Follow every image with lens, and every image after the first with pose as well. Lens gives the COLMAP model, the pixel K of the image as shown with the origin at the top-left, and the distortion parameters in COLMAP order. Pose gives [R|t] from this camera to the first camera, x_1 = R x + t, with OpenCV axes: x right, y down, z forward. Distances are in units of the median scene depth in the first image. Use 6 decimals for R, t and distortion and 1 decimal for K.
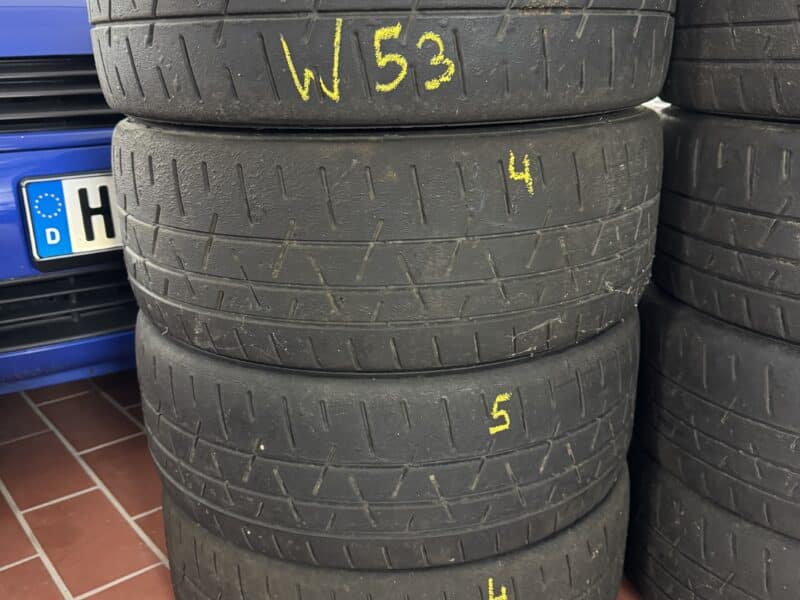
lens RADIAL K [[750.2, 0, 400.0], [0, 750.2, 300.0], [0, 0, 1]] dist [0.152333, -0.302547]
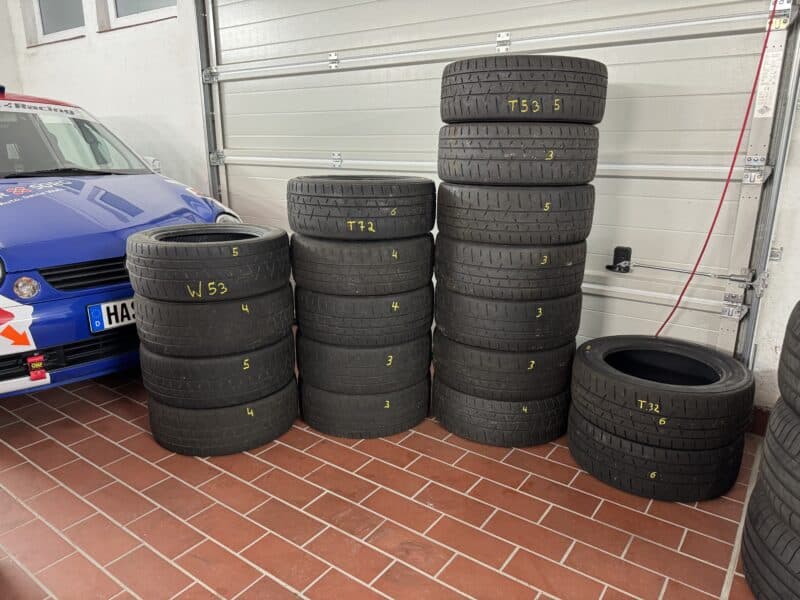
lens RADIAL K [[561.7, 0, 398.9], [0, 561.7, 303.1], [0, 0, 1]] dist [0.094204, -0.000734]
pose [[0.969482, -0.050437, 0.239918, 0.207679], [0.060593, 0.997544, -0.035141, -0.023920], [-0.237556, 0.048606, 0.970157, -2.149223]]
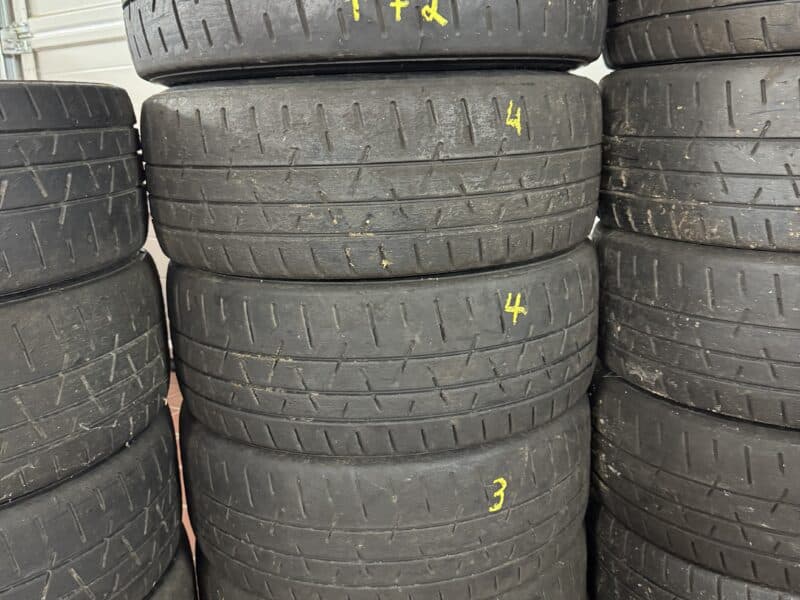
lens RADIAL K [[750.2, 0, 400.0], [0, 750.2, 300.0], [0, 0, 1]] dist [0.152333, -0.302547]
pose [[0.947575, -0.099857, 0.303531, 0.392440], [0.124086, 0.990360, -0.061565, -0.077126], [-0.294457, 0.096001, 0.950830, -0.261019]]
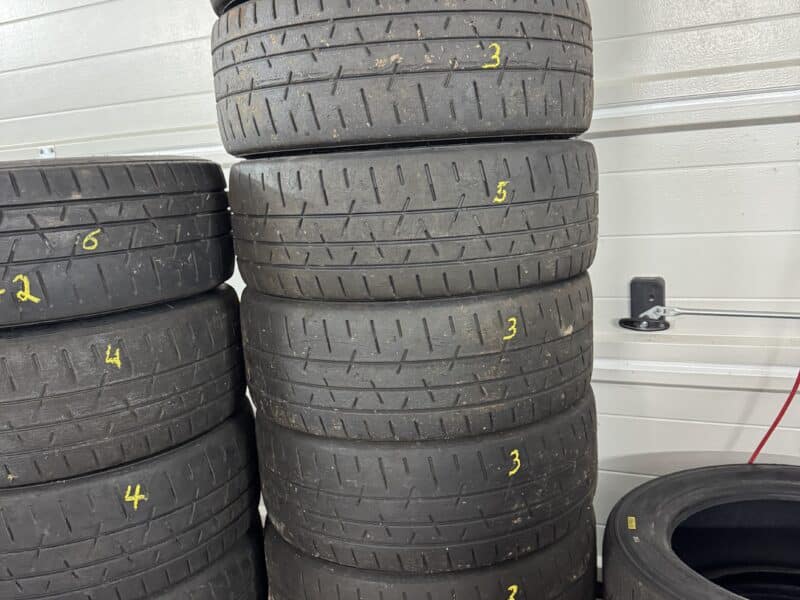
lens RADIAL K [[750.2, 0, 400.0], [0, 750.2, 300.0], [0, 0, 1]] dist [0.152333, -0.302547]
pose [[0.901696, -0.125576, 0.413733, 0.813016], [0.188391, 0.975393, -0.114533, -0.221964], [-0.389169, 0.181218, 0.903165, -0.829401]]
